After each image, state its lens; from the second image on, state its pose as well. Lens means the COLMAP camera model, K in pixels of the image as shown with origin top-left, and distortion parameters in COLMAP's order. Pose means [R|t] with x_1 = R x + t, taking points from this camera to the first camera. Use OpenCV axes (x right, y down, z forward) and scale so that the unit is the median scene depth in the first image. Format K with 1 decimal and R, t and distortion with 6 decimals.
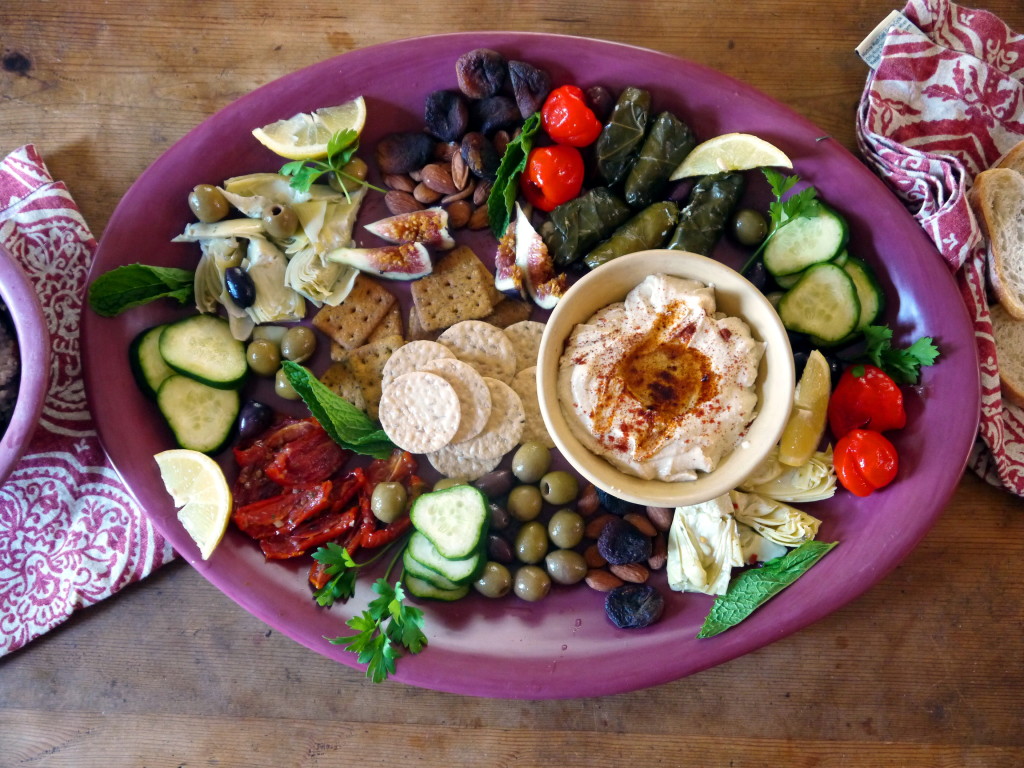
lens RADIAL K [[1206.9, 0, 511.2], [0, 1206.9, 383.6], [0, 0, 1]] dist [-0.002345, 0.000000]
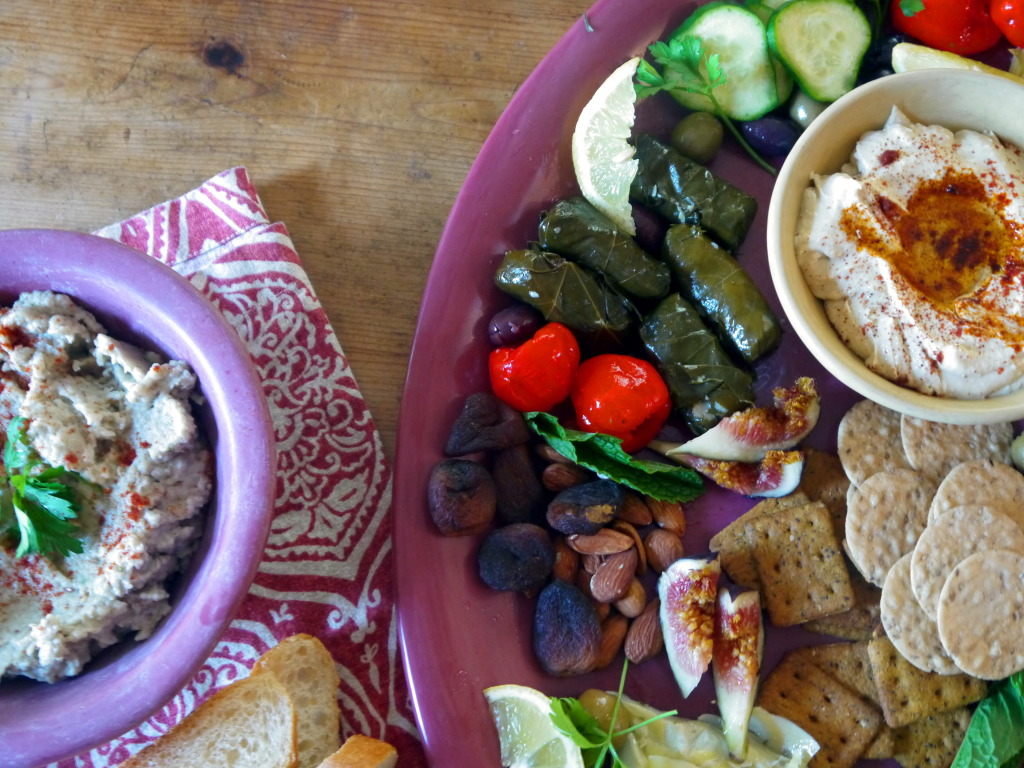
lens RADIAL K [[1242.9, 0, 512.7], [0, 1242.9, 384.0], [0, 0, 1]] dist [-0.010182, 0.000000]
pose [[0.997202, 0.074373, -0.007578, -0.227904], [-0.074752, 0.993255, -0.088640, -0.022890], [0.000935, 0.088958, 0.996035, 0.299573]]
